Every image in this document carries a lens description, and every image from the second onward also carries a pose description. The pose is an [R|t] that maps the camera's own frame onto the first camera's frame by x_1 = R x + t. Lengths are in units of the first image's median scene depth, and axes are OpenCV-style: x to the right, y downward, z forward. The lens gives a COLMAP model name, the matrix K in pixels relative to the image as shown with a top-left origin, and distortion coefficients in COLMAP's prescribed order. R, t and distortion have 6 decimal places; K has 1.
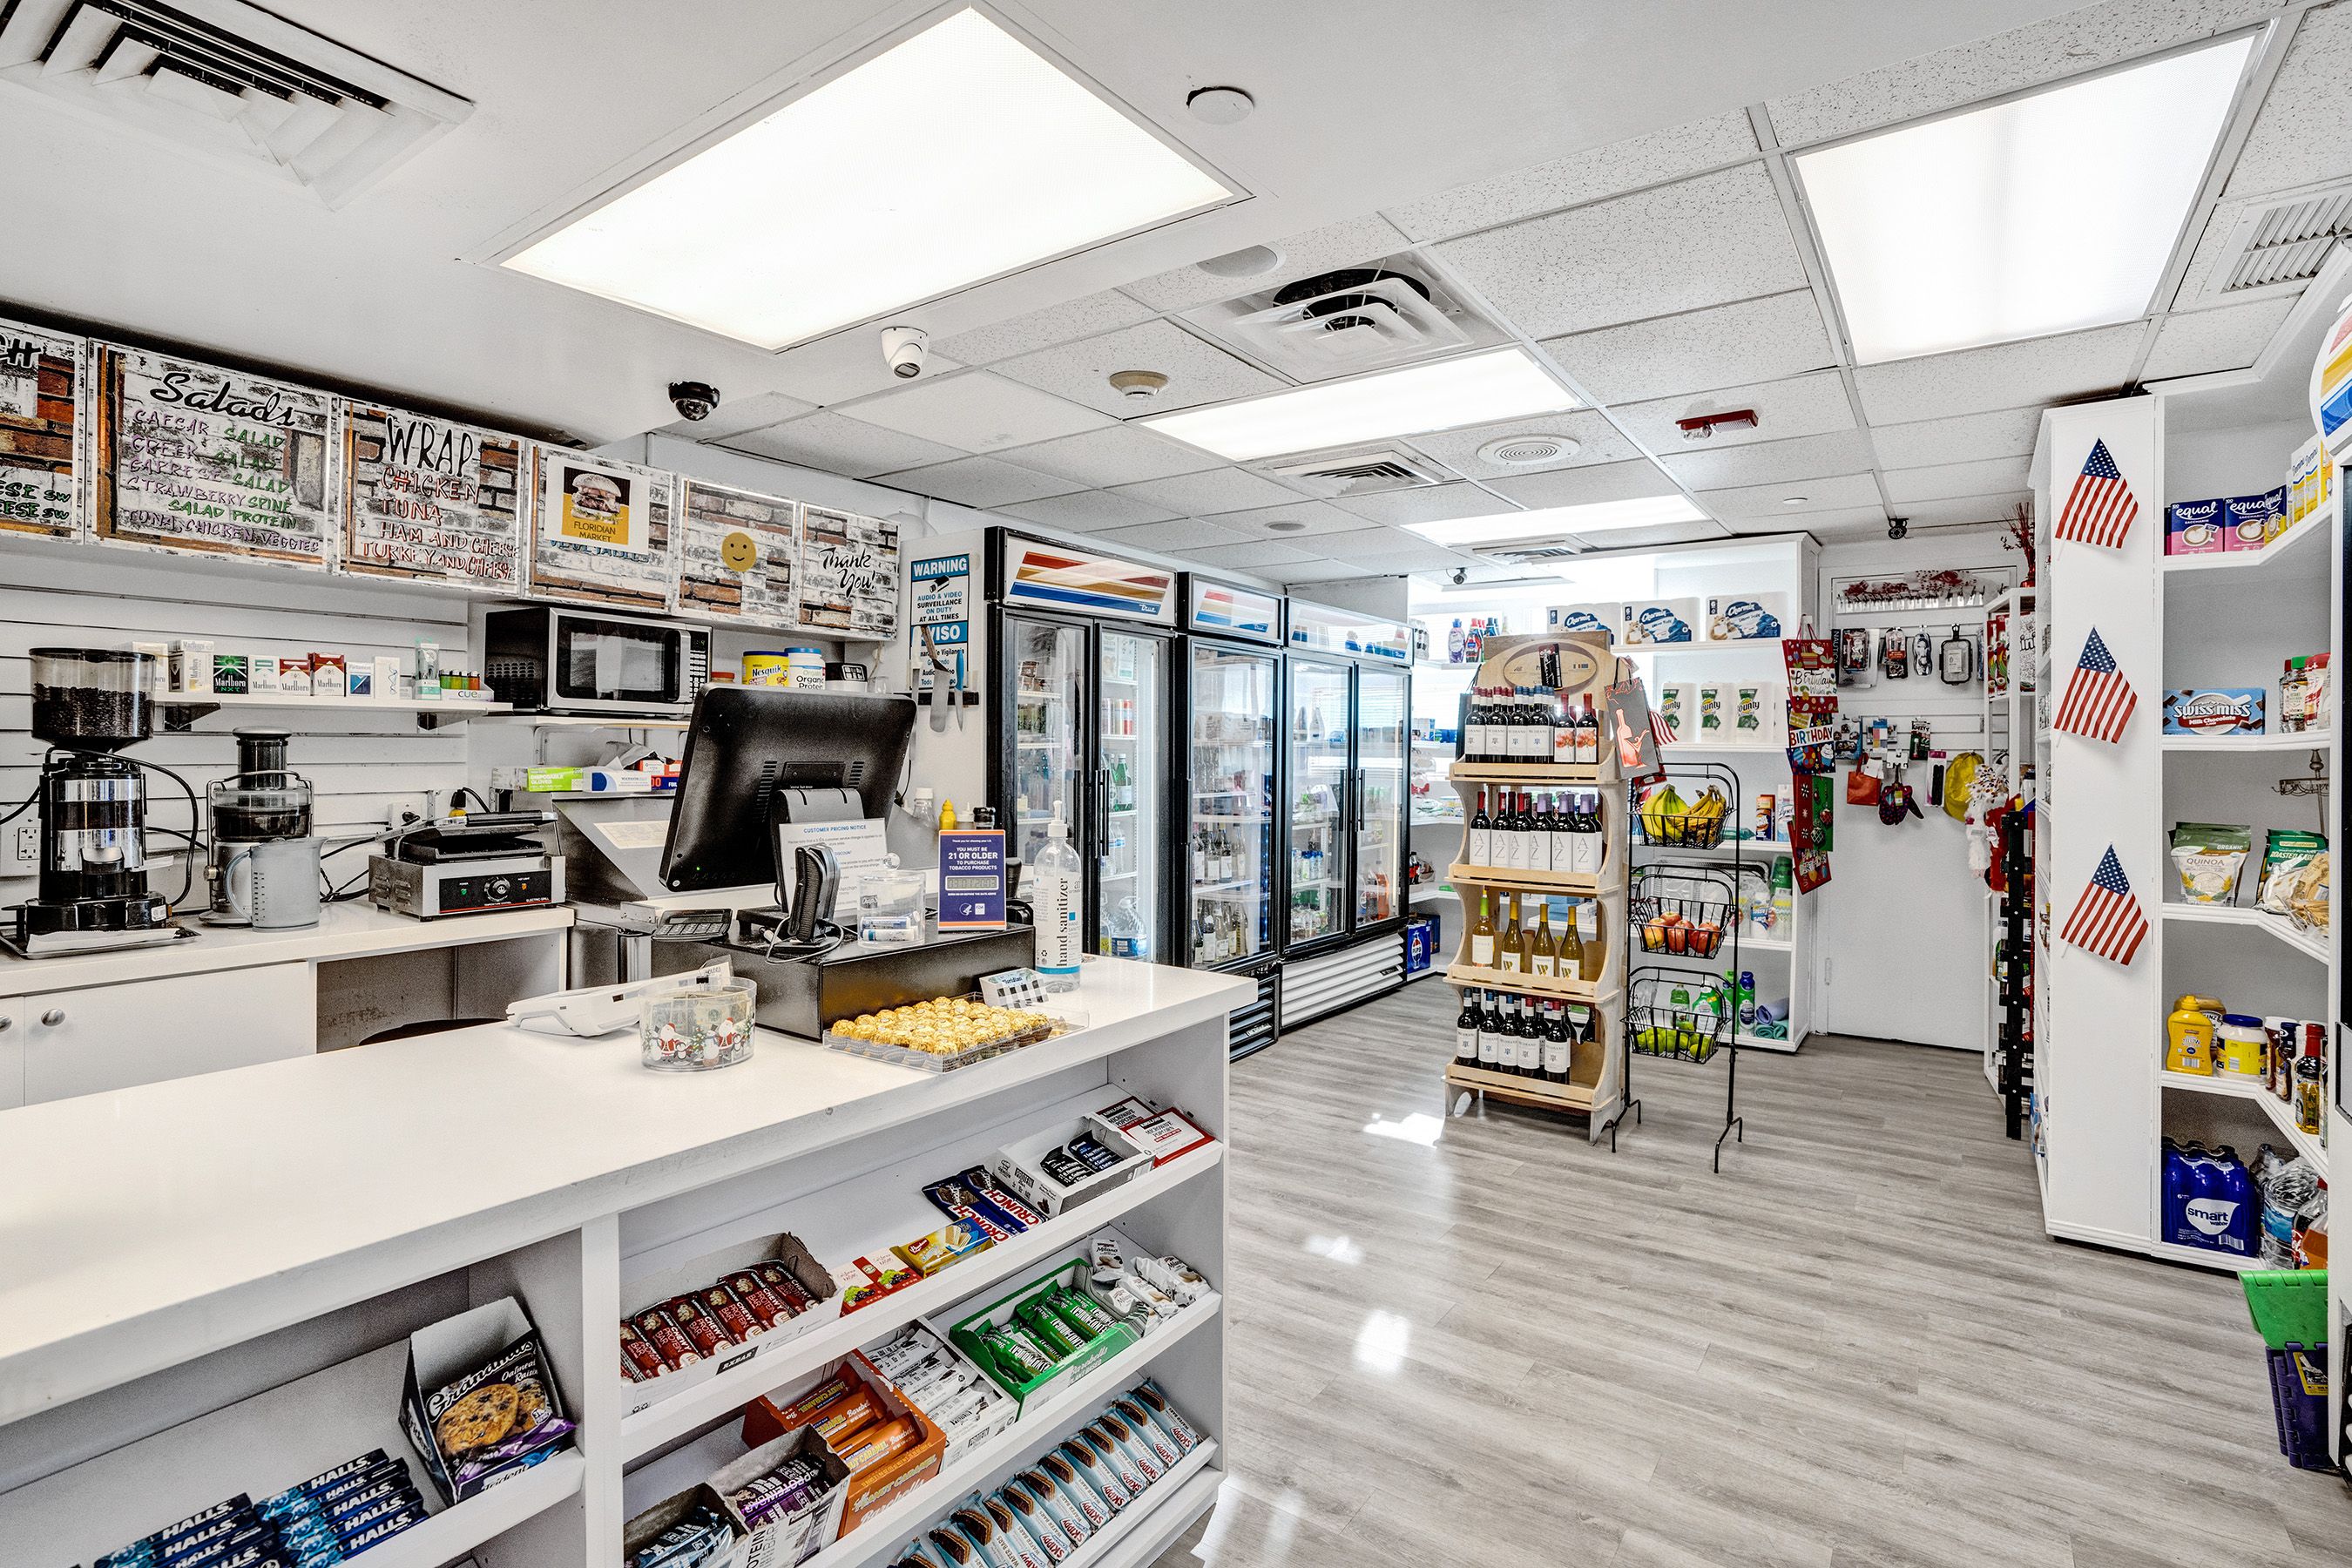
lens RADIAL K [[1132.5, 0, 1172.7], [0, 1132.5, 790.5], [0, 0, 1]] dist [-0.046111, 0.024581]
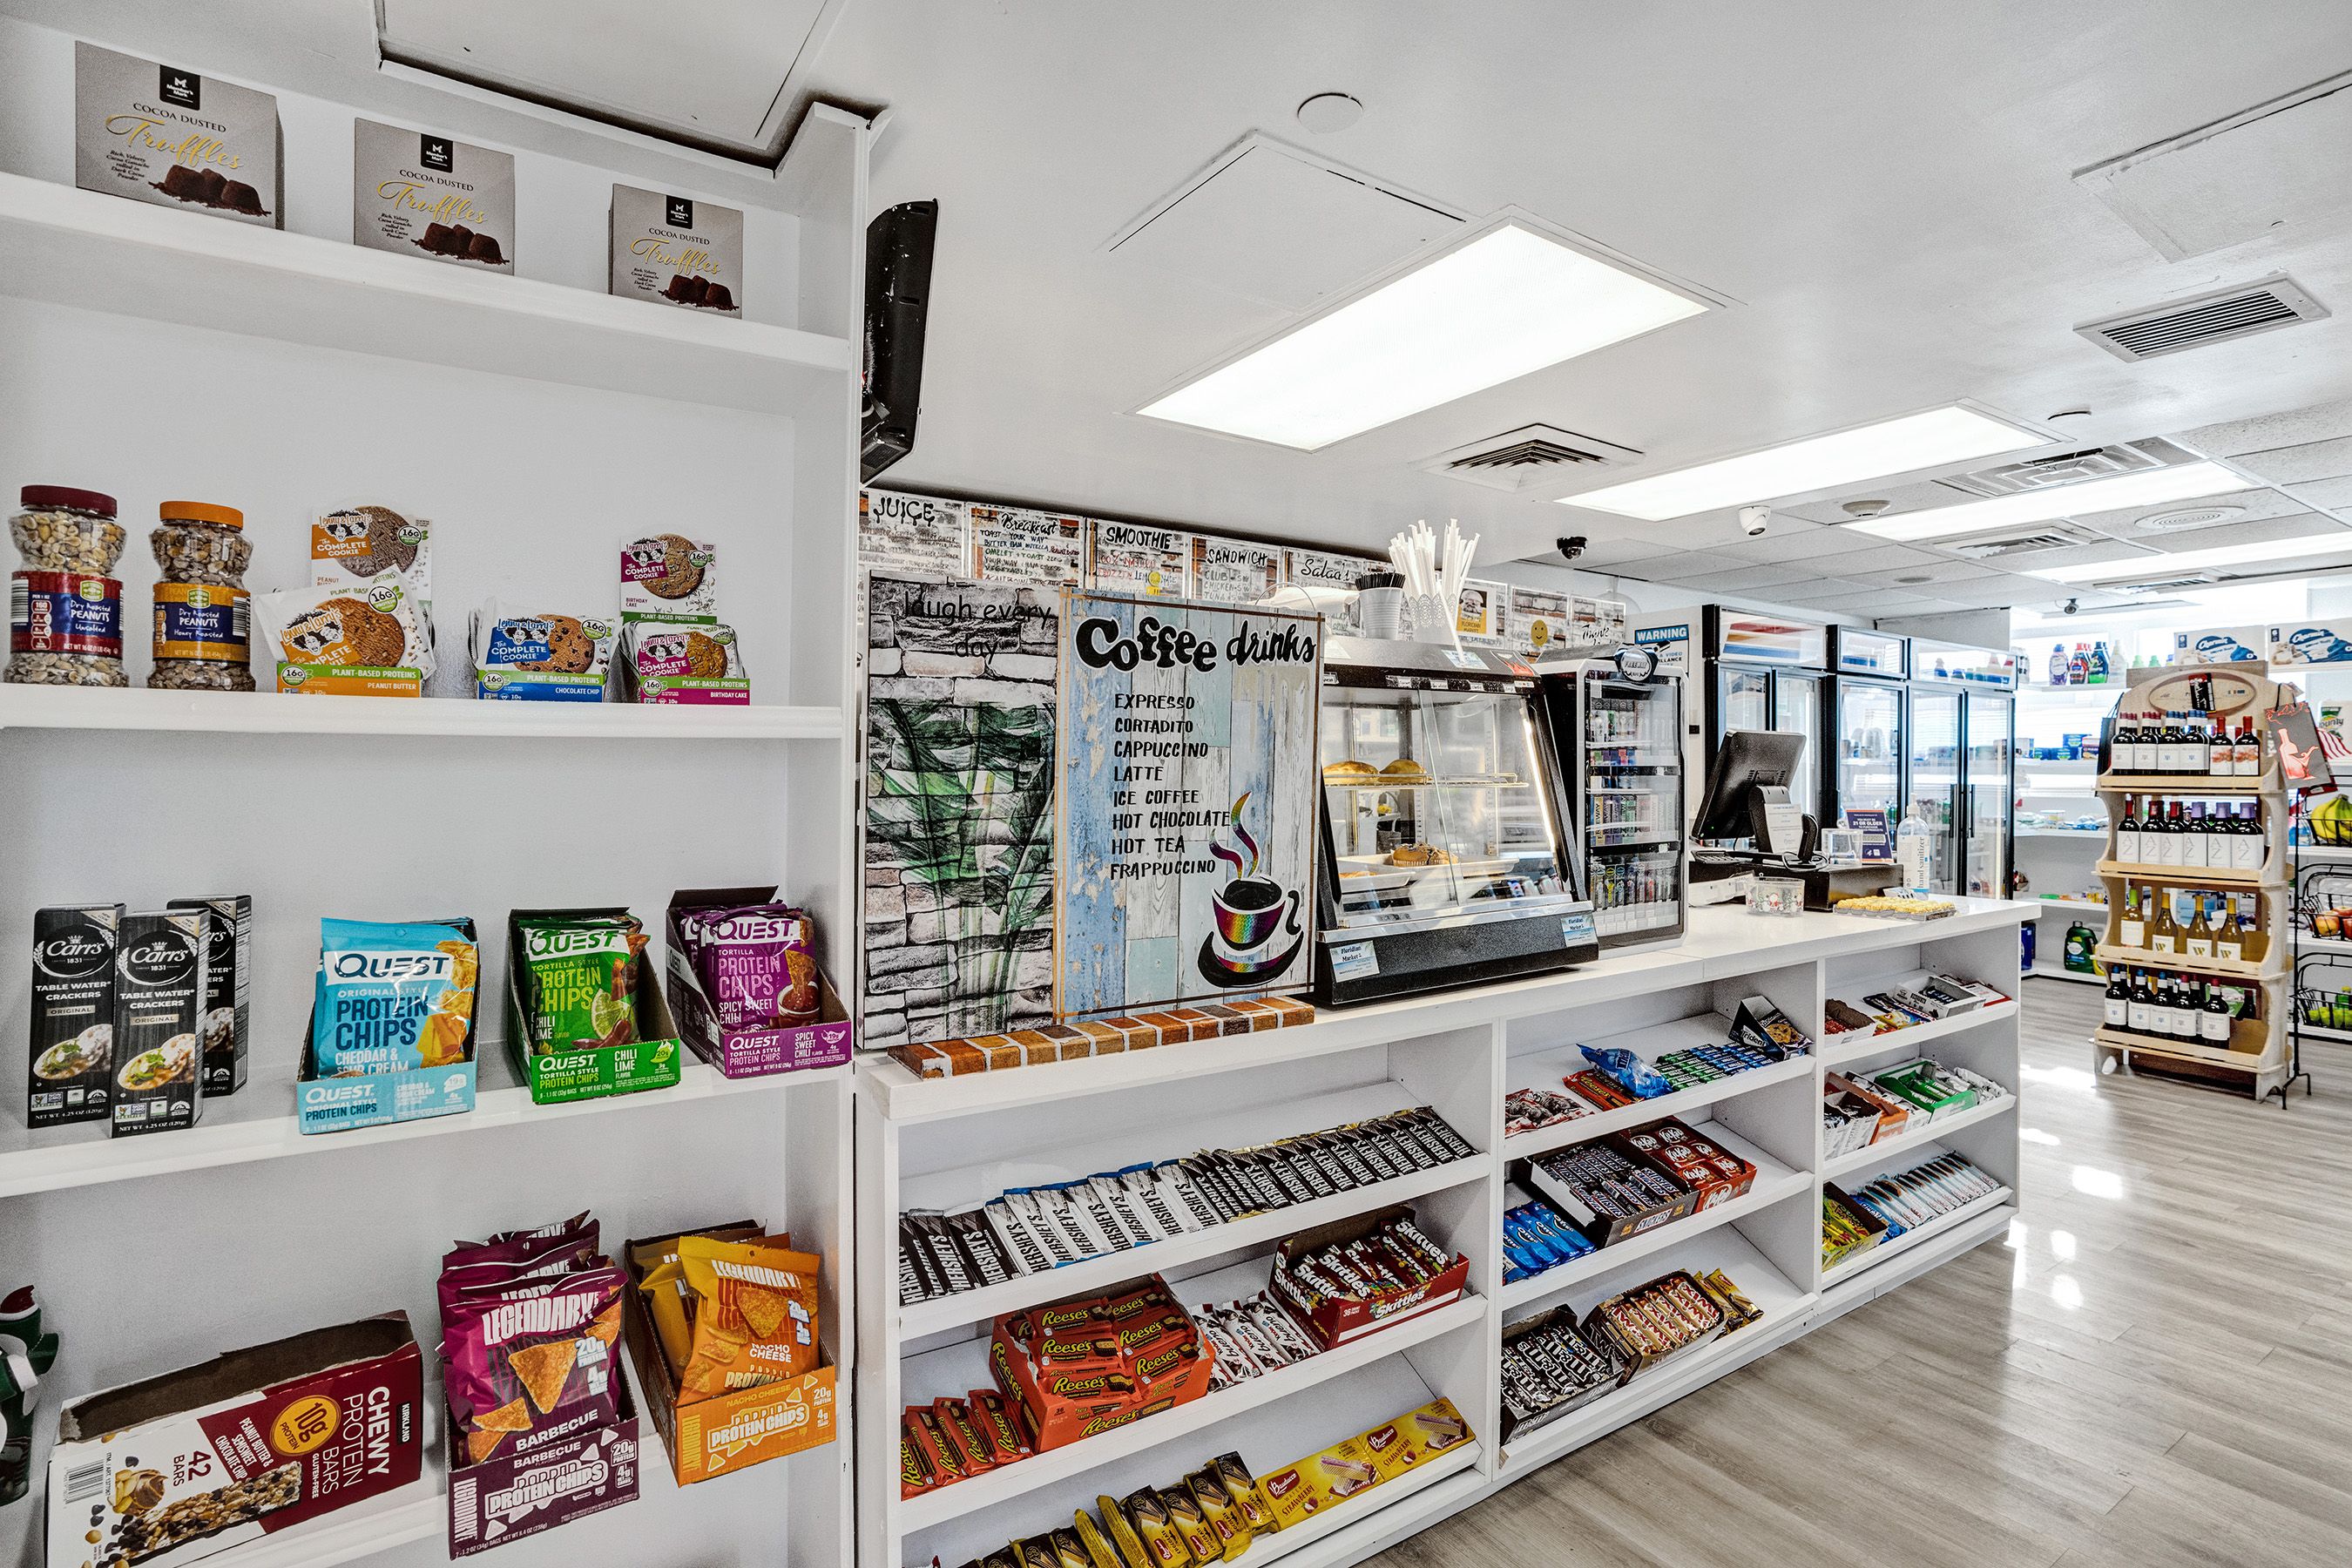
lens RADIAL K [[1132.5, 0, 1172.7], [0, 1132.5, 790.5], [0, 0, 1]] dist [-0.046111, 0.024581]
pose [[0.933043, 0.002992, -0.359752, -0.262656], [-0.009767, 0.999808, -0.017015, 0.022098], [0.359632, 0.019390, 0.932893, -0.481128]]
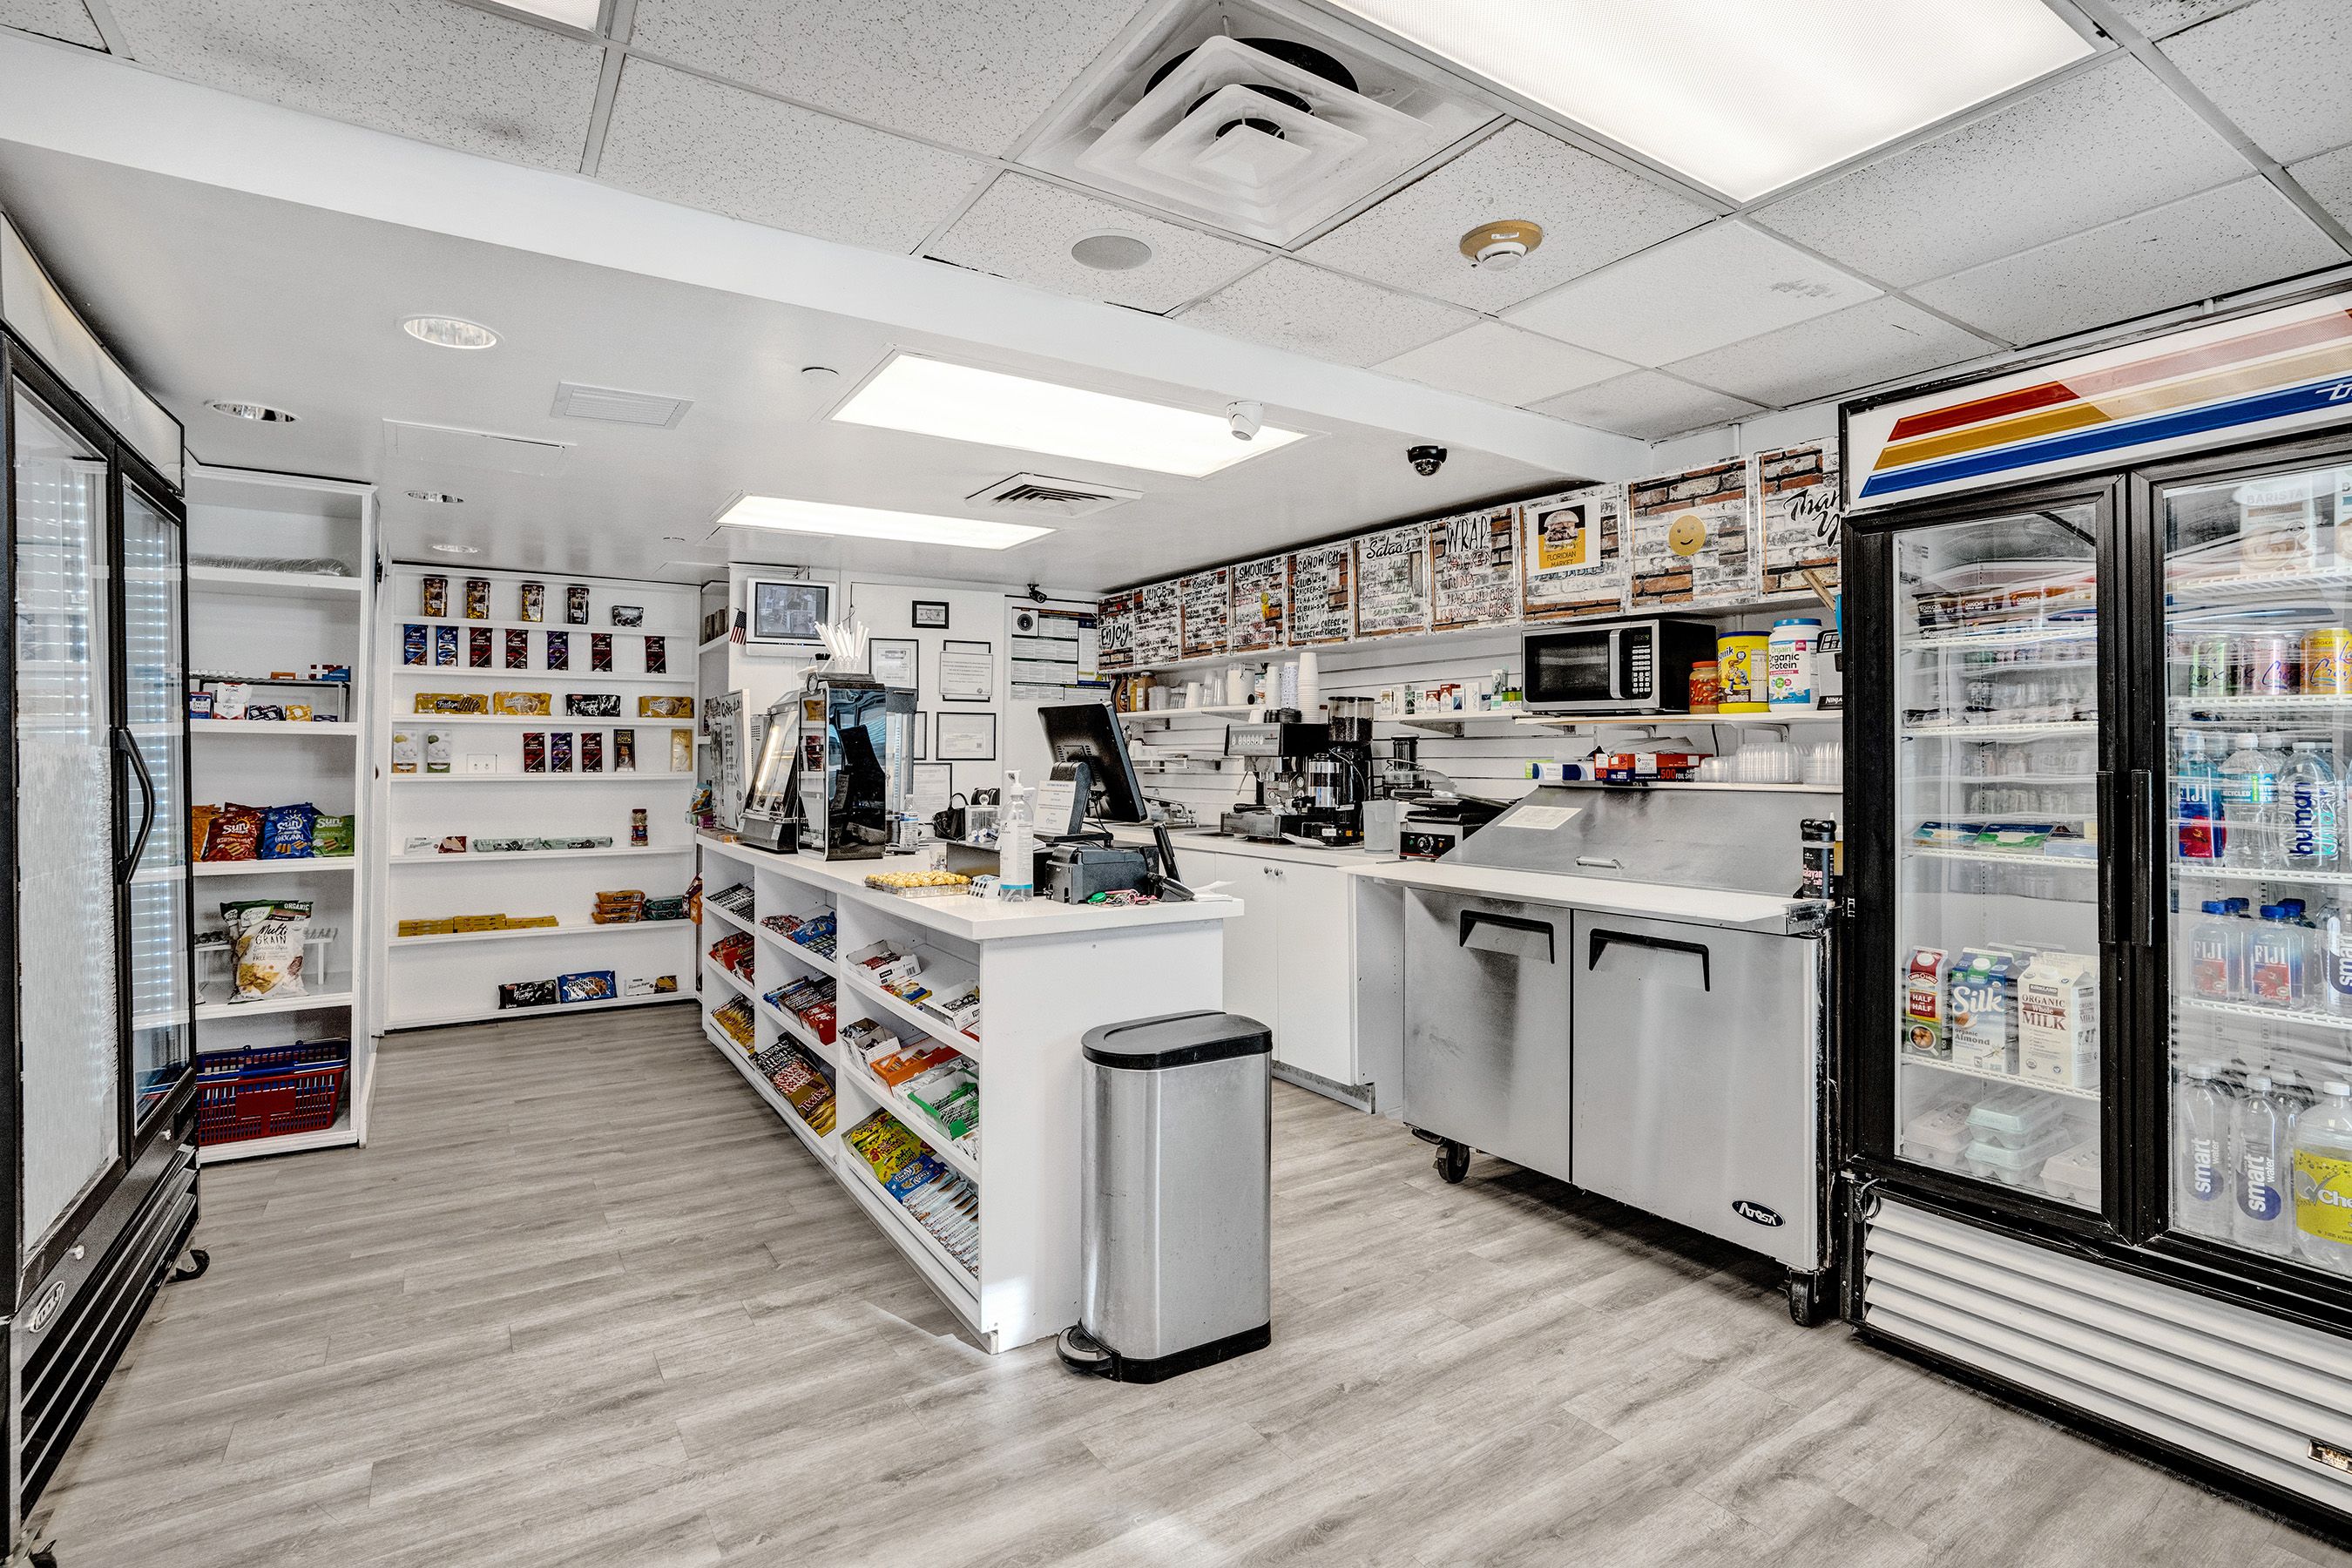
lens RADIAL K [[1111.6, 0, 1191.3], [0, 1111.6, 772.7], [0, 0, 1]] dist [-0.019814, 0.000298]
pose [[-0.345427, 0.005587, -0.938429, 0.556508], [-0.039712, 0.999000, 0.020565, -0.011995], [0.937605, 0.044370, -0.344859, 0.816806]]
